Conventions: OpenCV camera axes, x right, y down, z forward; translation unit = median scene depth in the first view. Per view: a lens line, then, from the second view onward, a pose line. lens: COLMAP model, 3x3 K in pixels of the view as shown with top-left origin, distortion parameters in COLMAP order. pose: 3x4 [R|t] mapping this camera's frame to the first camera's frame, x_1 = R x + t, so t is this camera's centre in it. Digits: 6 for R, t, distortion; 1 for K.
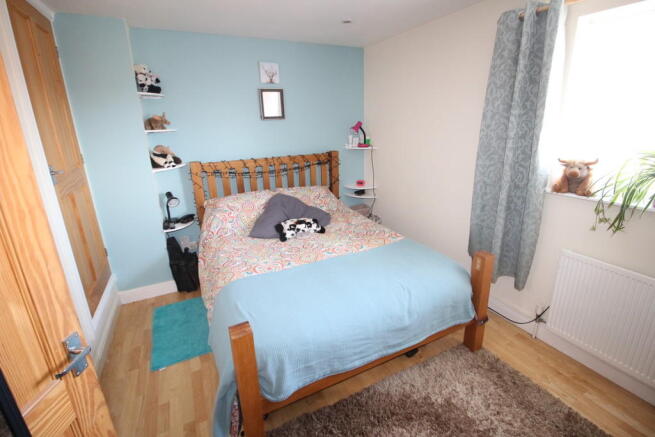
lens RADIAL K [[302.1, 0, 329.8], [0, 302.1, 211.3], [0, 0, 1]] dist [0.000435, -0.017420]
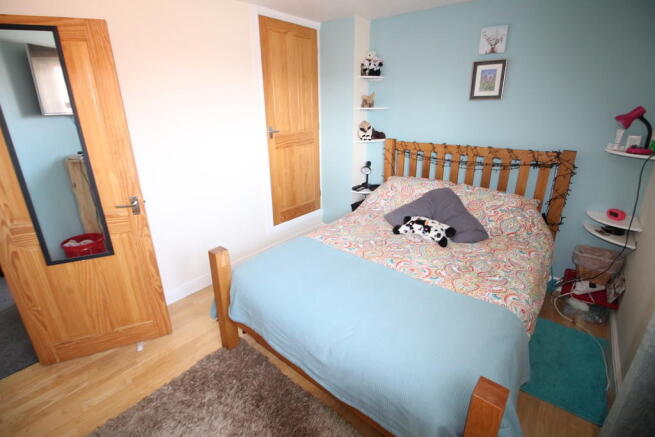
lens RADIAL K [[302.1, 0, 329.8], [0, 302.1, 211.3], [0, 0, 1]] dist [0.000435, -0.017420]
pose [[0.398692, 0.324433, -0.857781, 0.459528], [-0.264137, 0.936322, 0.231370, -0.108034], [0.878224, 0.134326, 0.458999, 0.326998]]
